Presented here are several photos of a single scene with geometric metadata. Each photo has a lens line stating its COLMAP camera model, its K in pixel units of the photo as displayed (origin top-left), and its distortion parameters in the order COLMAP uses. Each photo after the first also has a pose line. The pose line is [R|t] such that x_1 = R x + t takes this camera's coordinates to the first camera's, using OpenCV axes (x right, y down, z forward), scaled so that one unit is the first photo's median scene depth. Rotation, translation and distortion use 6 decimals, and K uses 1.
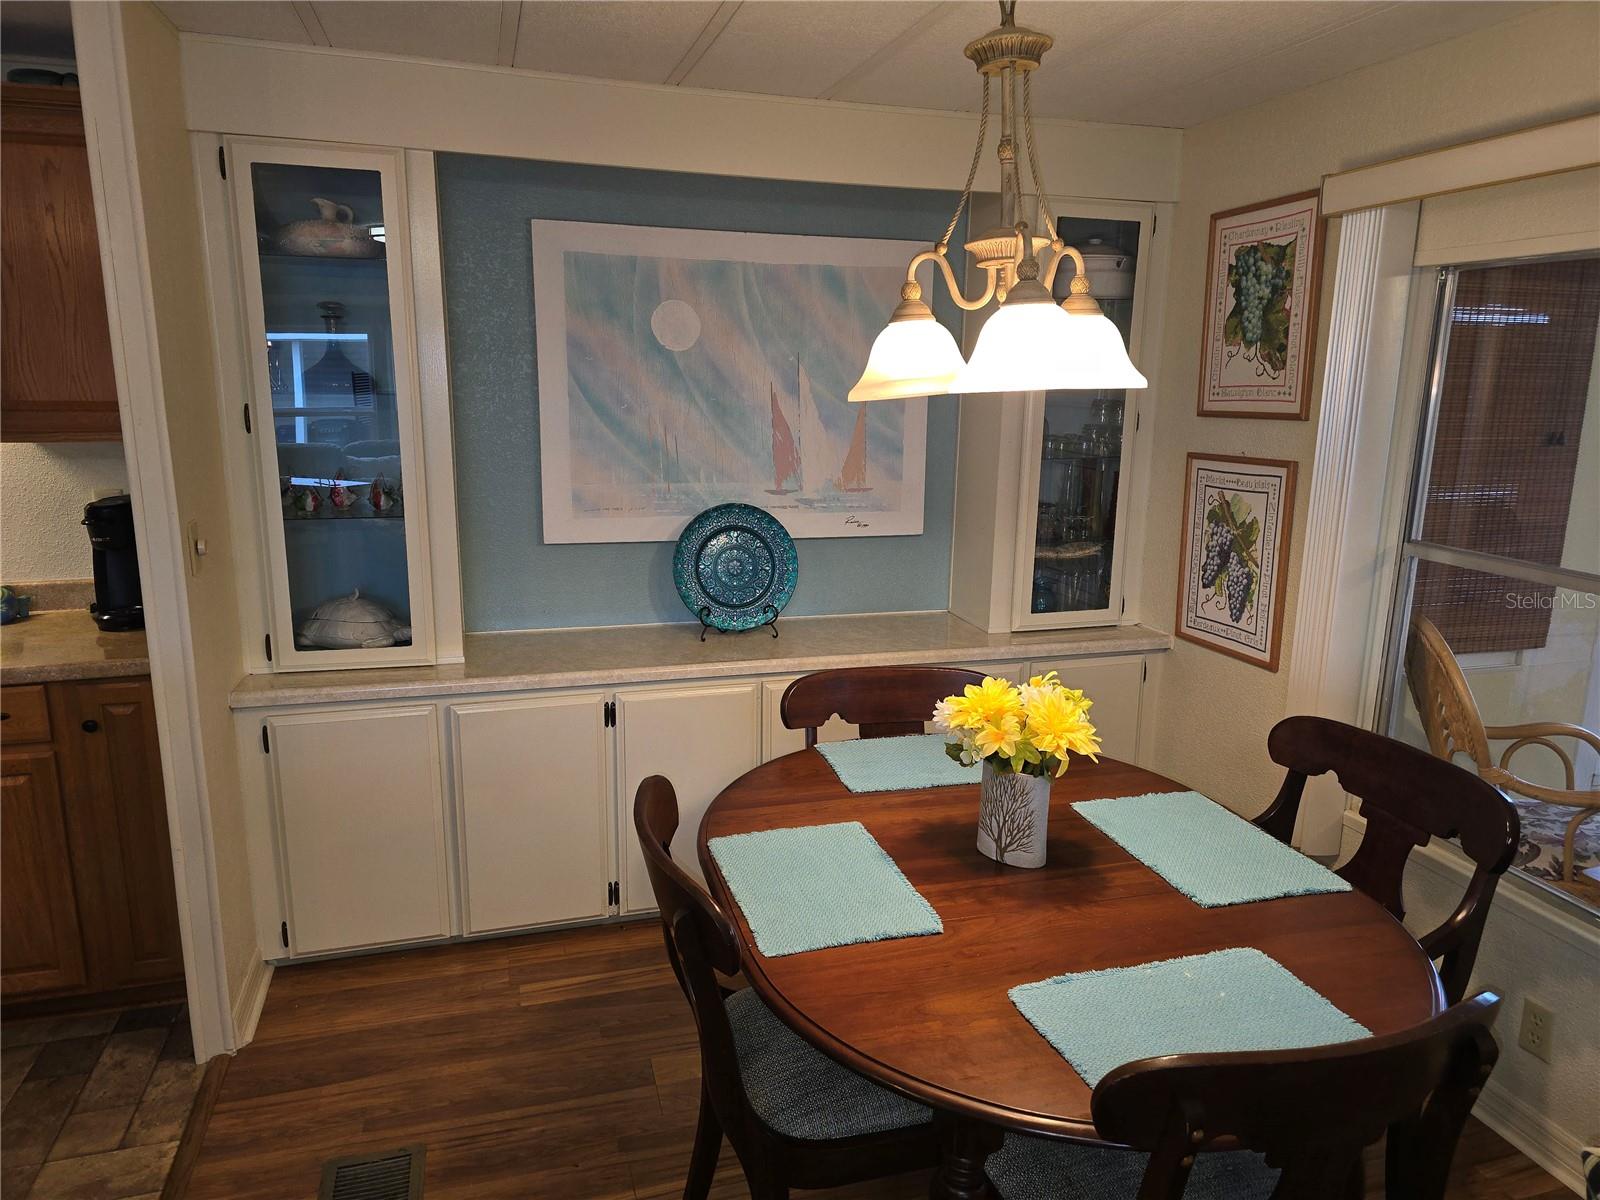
lens RADIAL K [[1071.9, 0, 807.6], [0, 1071.9, 598.3], [0, 0, 1]] dist [0.005650, -0.005627]
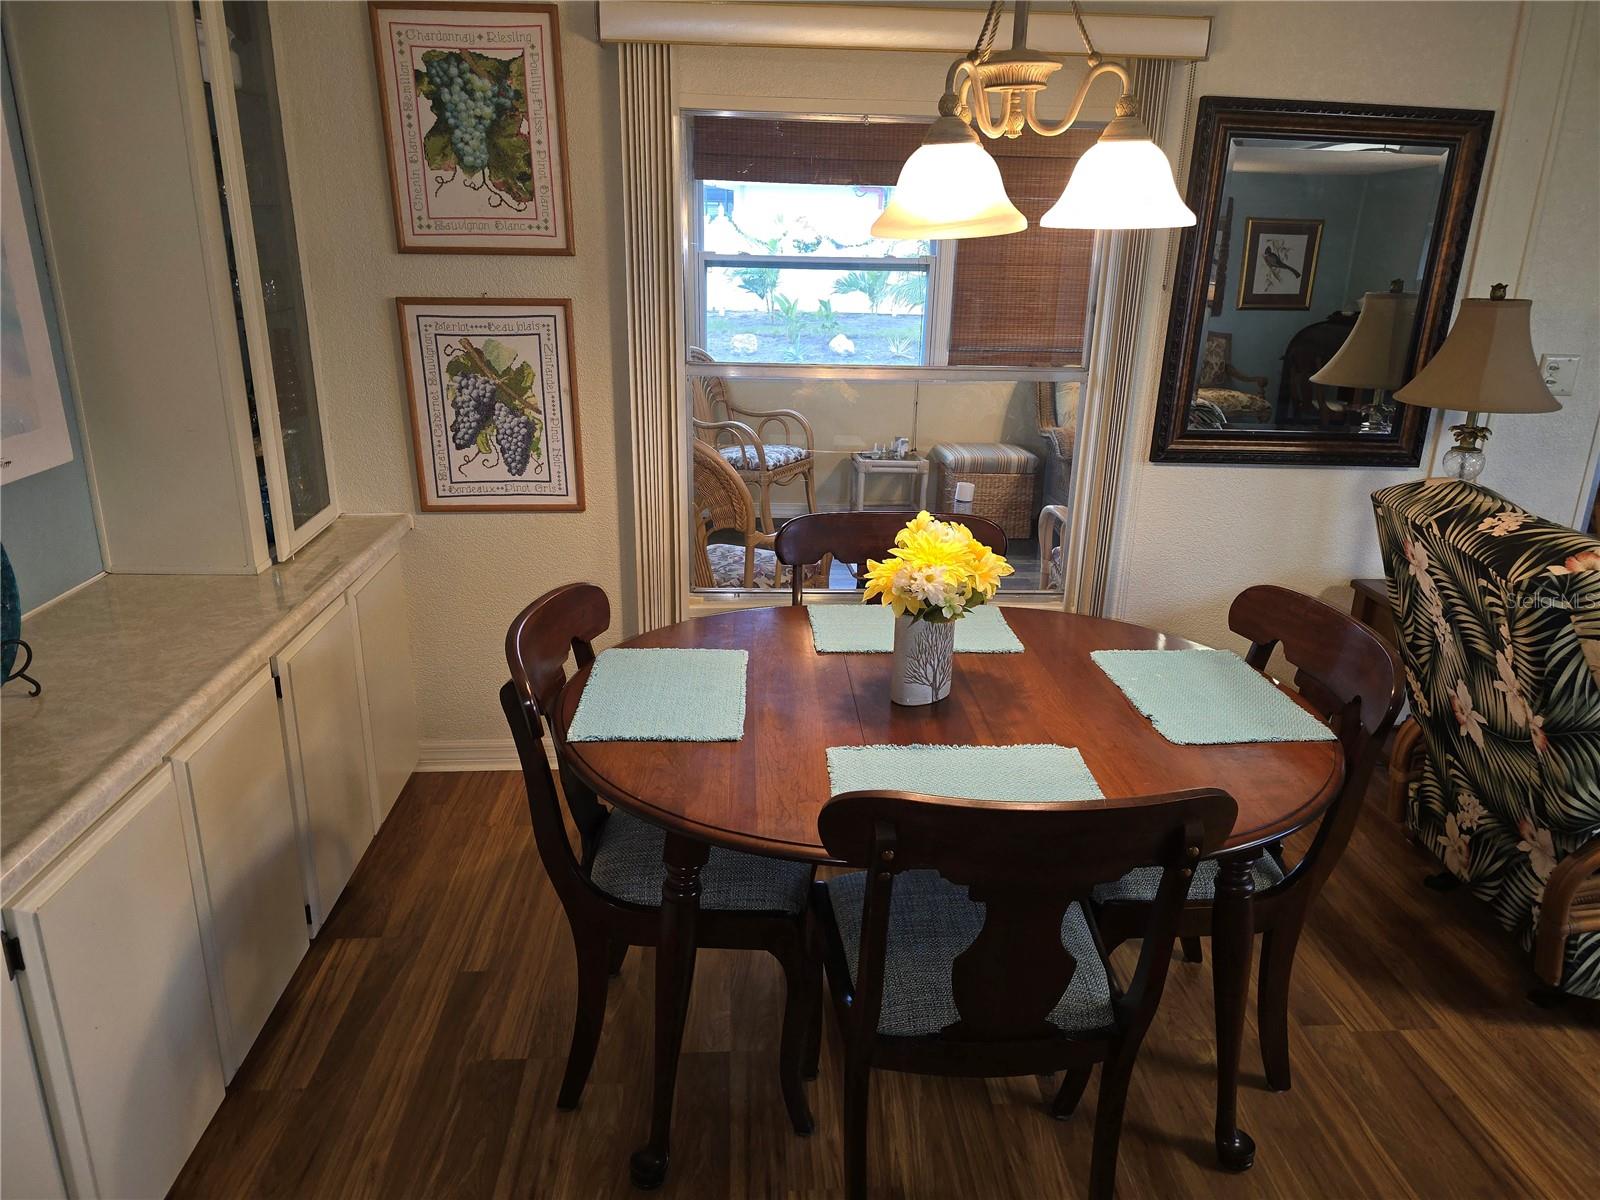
lens RADIAL K [[1071.9, 0, 810.7], [0, 1071.9, 605.7], [0, 0, 1]] dist [0.005650, -0.005627]
pose [[0.194676, -0.323446, 0.926004, -0.485634], [0.178356, 0.940001, 0.290838, -0.102540], [-0.964516, 0.108539, 0.240684, 0.541237]]
